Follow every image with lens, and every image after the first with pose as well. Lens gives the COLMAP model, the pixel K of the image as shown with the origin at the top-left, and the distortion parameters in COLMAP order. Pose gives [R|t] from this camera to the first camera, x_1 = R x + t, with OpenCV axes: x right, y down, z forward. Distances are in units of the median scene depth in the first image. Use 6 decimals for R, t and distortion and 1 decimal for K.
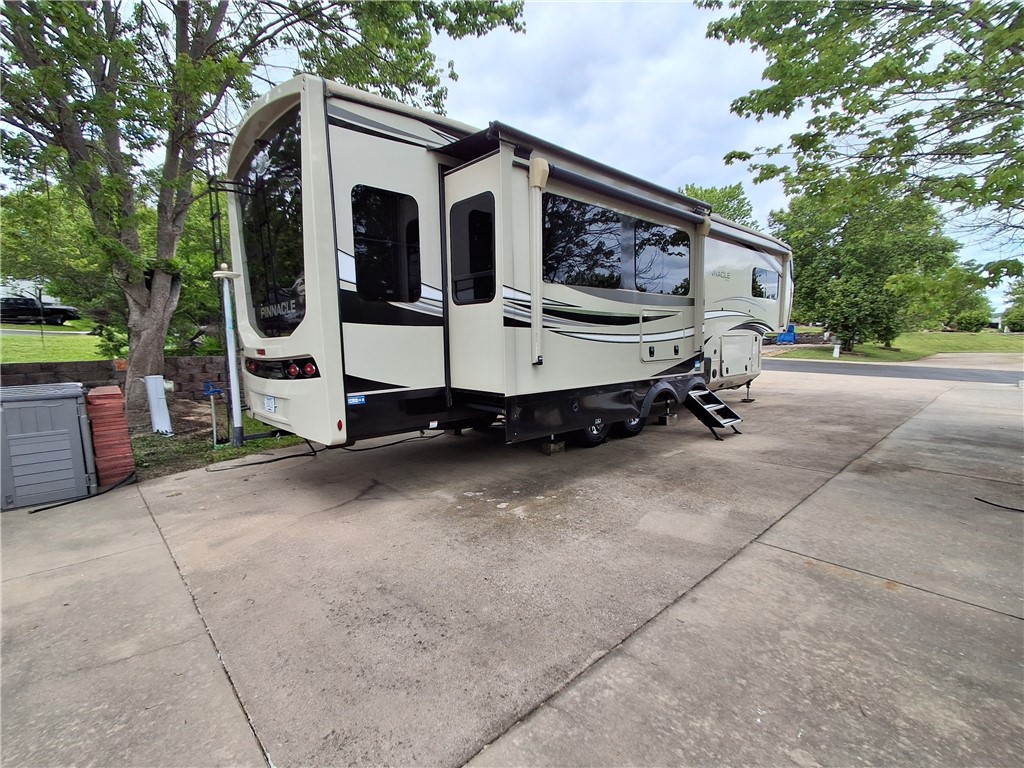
lens RADIAL K [[472.3, 0, 512.0], [0, 472.3, 384.0], [0, 0, 1]] dist [0.015220, -0.000006]
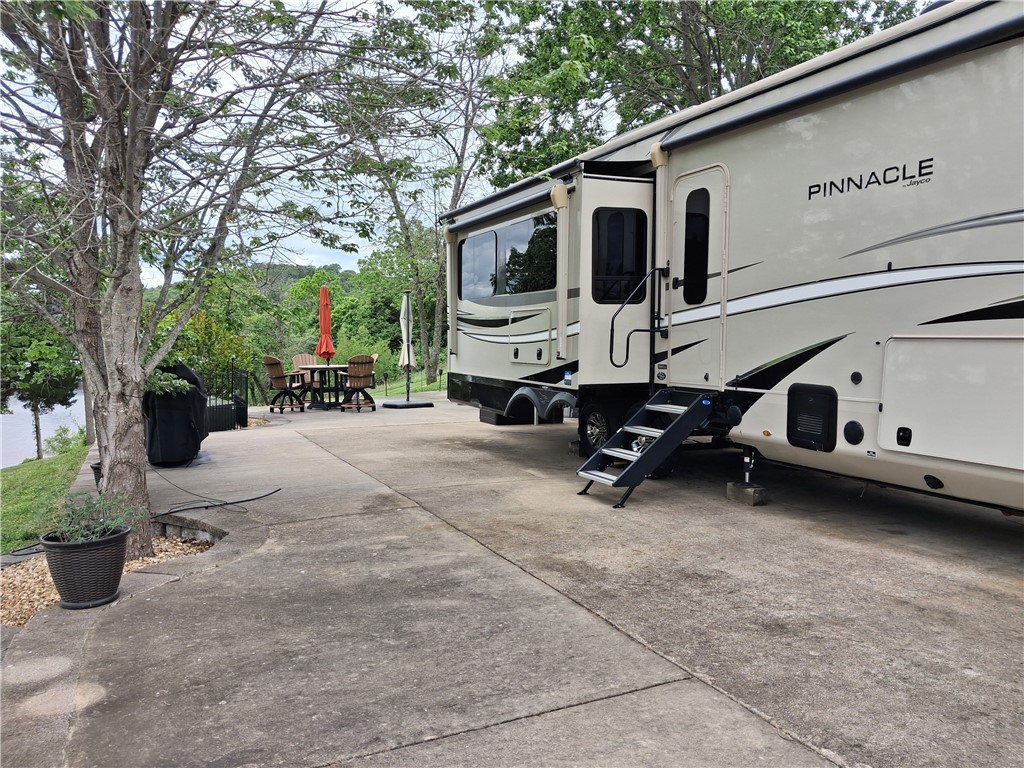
lens RADIAL K [[786.1, 0, 512.0], [0, 786.1, 384.0], [0, 0, 1]] dist [0.002522, 0.000441]
pose [[-0.310315, 0.078475, -0.947389, 1.826476], [-0.078140, 0.991109, 0.107691, -0.178238], [0.947417, 0.107447, -0.301424, 1.476650]]
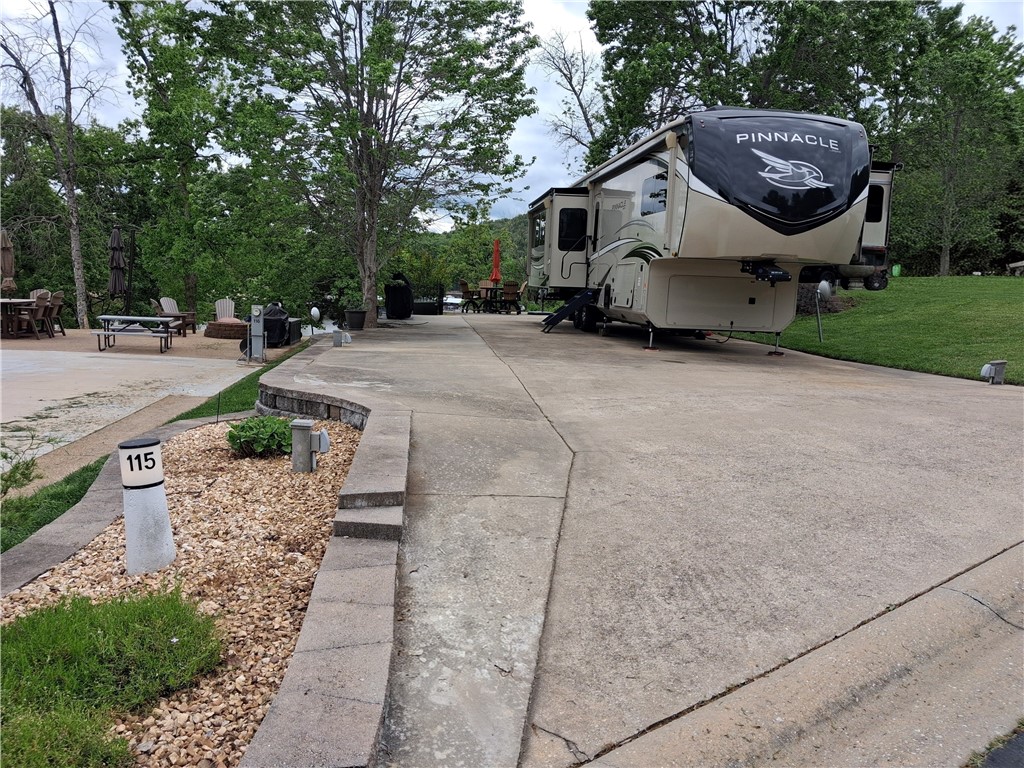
lens RADIAL K [[786.1, 0, 512.0], [0, 786.1, 384.0], [0, 0, 1]] dist [0.002522, 0.000441]
pose [[-0.579270, 0.094242, -0.809669, 3.929046], [-0.120761, 0.972411, 0.199582, -0.310340], [0.806141, 0.213388, -0.551908, 3.666853]]
